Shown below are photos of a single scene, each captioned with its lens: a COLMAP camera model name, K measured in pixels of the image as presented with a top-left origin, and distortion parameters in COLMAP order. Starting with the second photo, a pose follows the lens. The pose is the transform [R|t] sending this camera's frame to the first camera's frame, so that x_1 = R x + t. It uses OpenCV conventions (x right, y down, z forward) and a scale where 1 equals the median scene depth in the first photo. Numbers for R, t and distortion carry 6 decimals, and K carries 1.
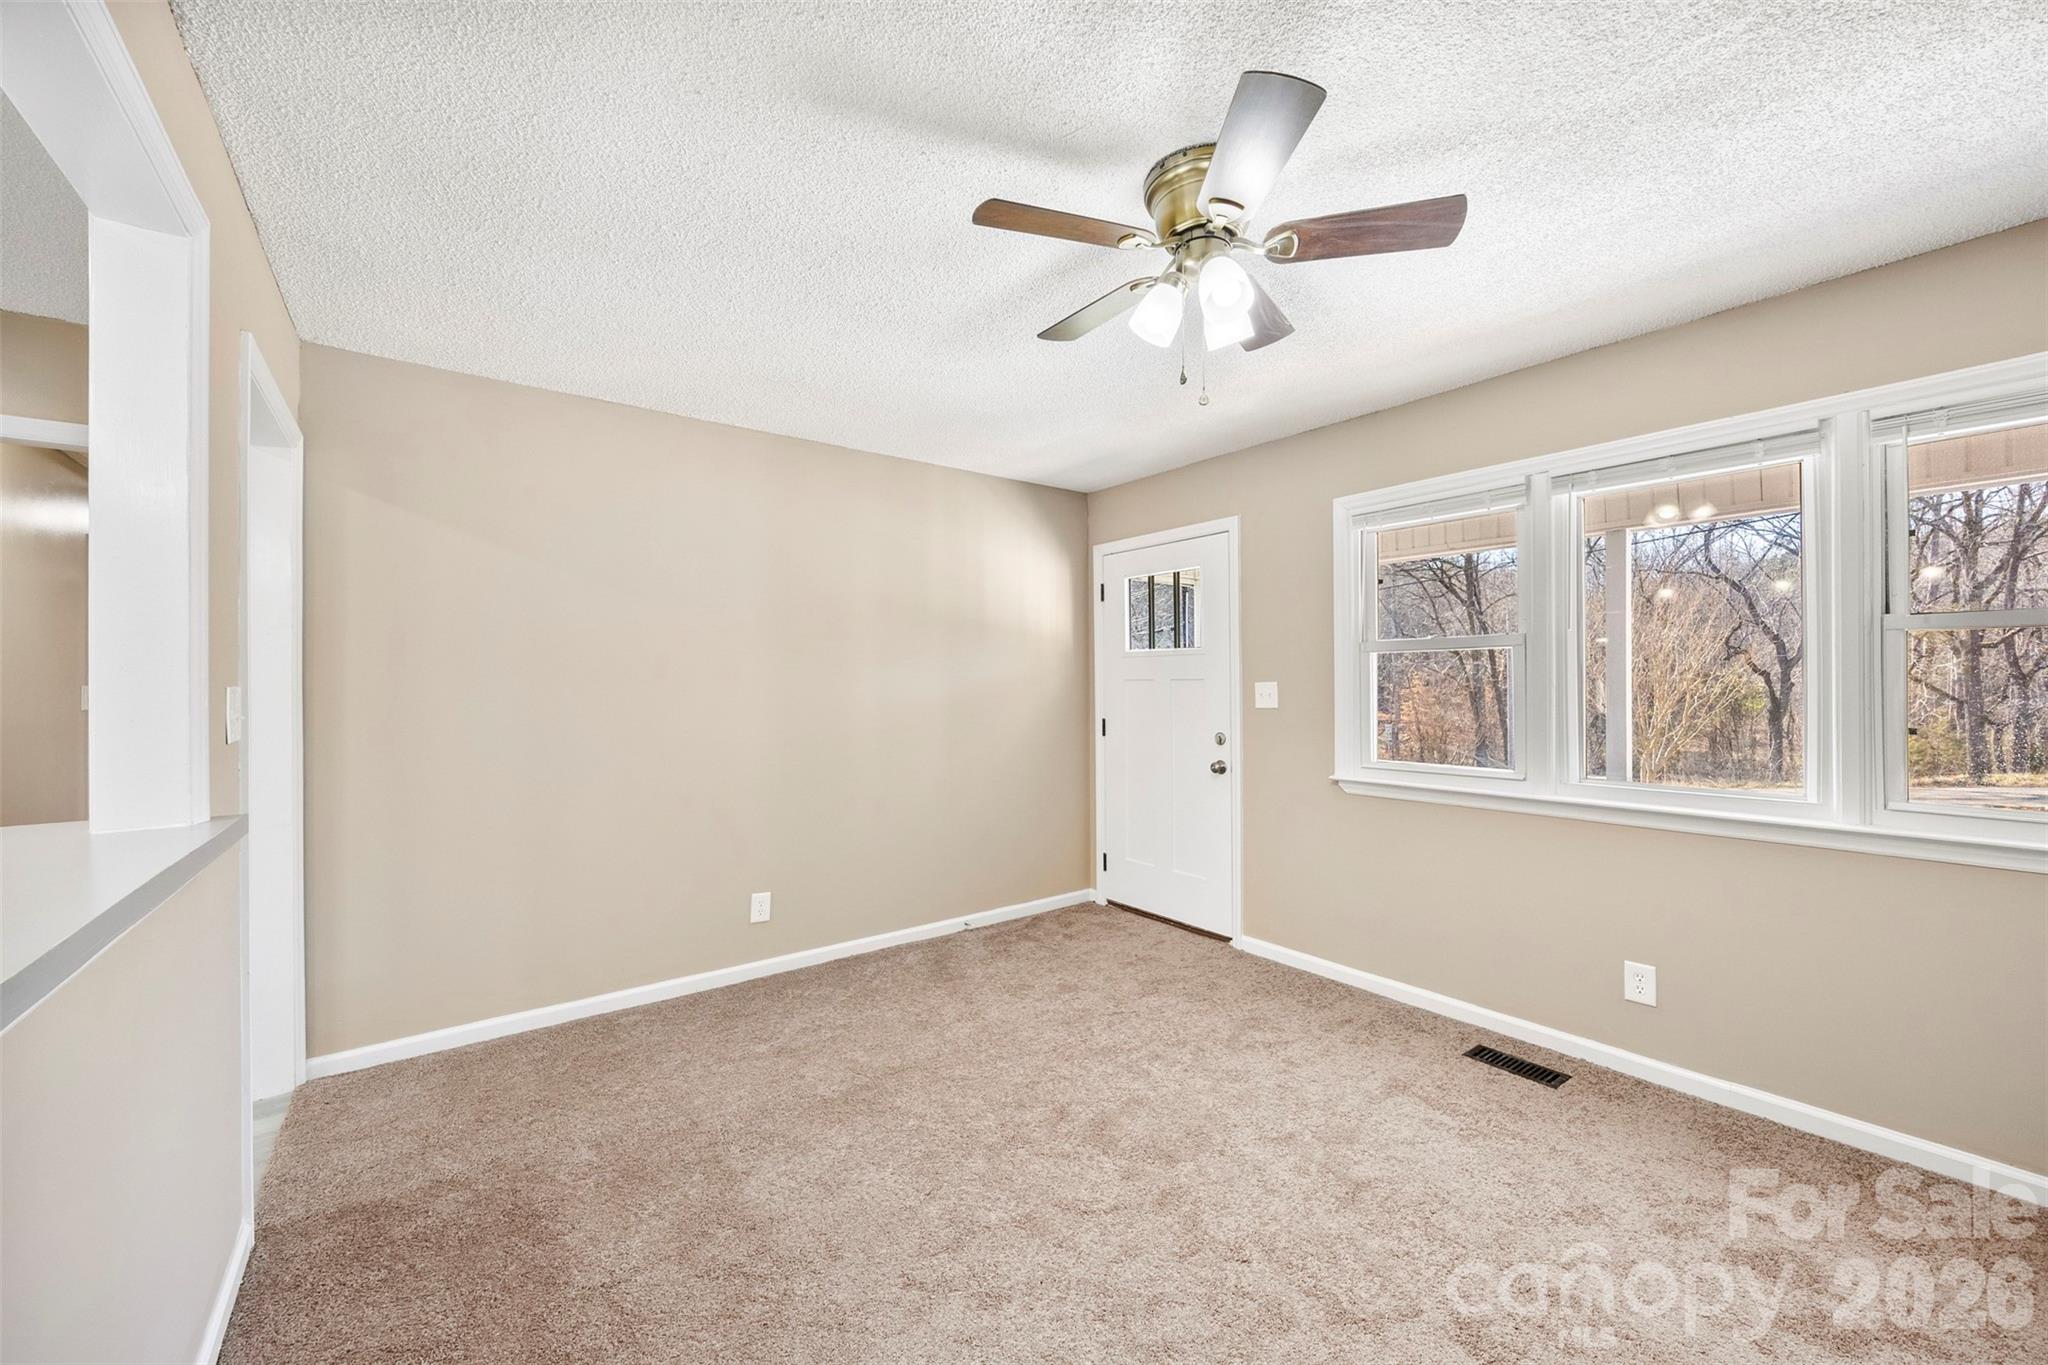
lens RADIAL K [[789.7, 0, 1029.4], [0, 789.7, 679.1], [0, 0, 1]] dist [-0.003168, -0.000209]
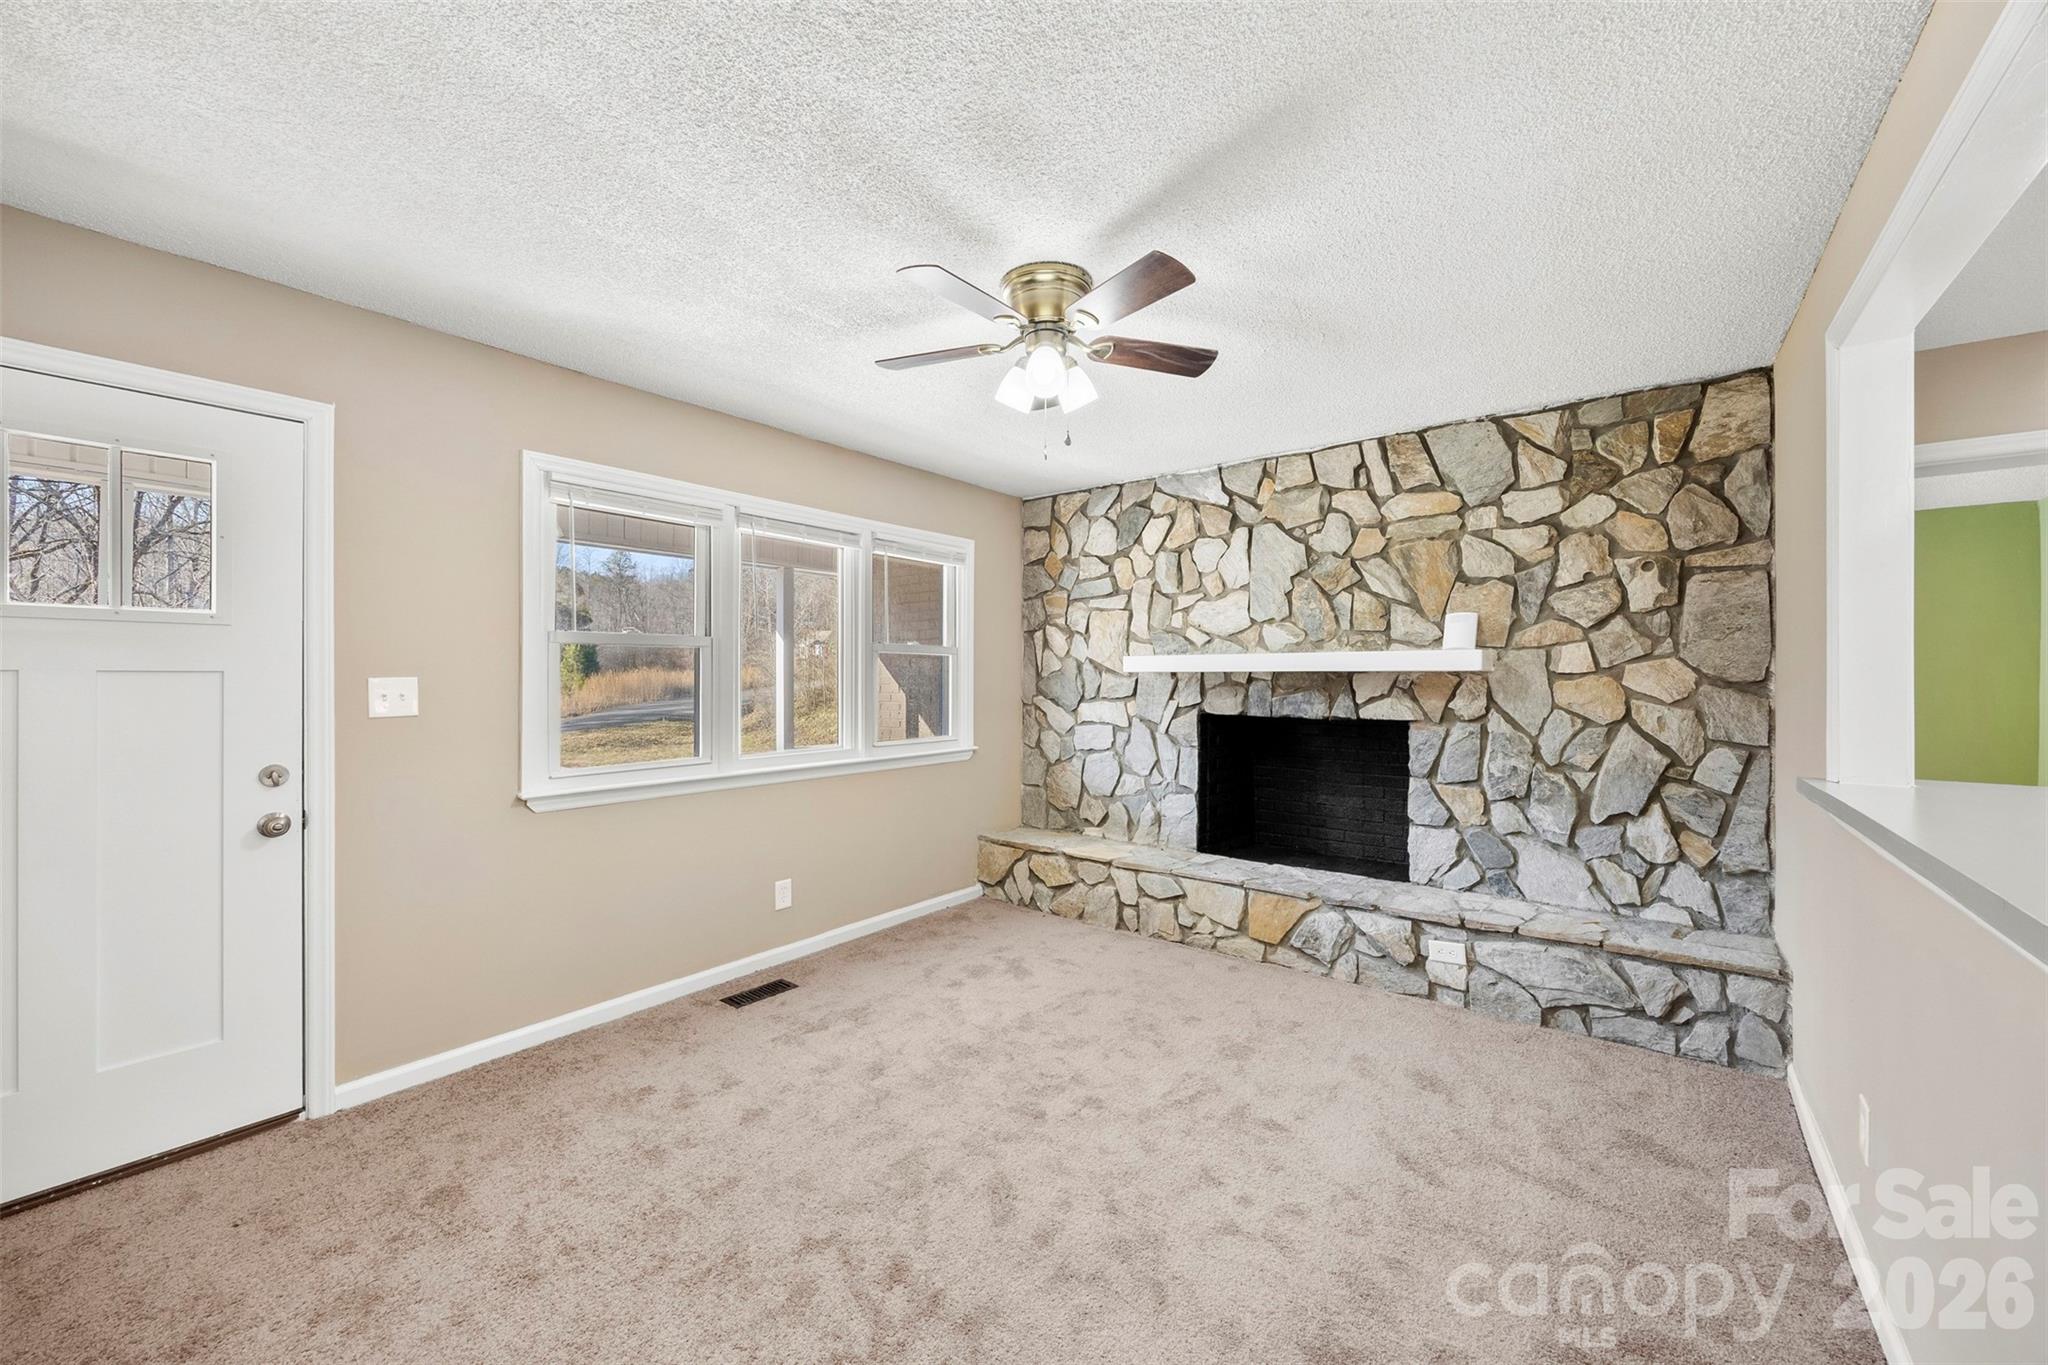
lens RADIAL K [[789.7, 0, 1035.9], [0, 789.7, 674.9], [0, 0, 1]] dist [-0.003168, -0.000209]
pose [[-0.266769, 0.008985, 0.963719, -0.581926], [-0.002912, 0.999944, -0.010129, 0.008495], [-0.963756, -0.005509, -0.266728, 0.788464]]
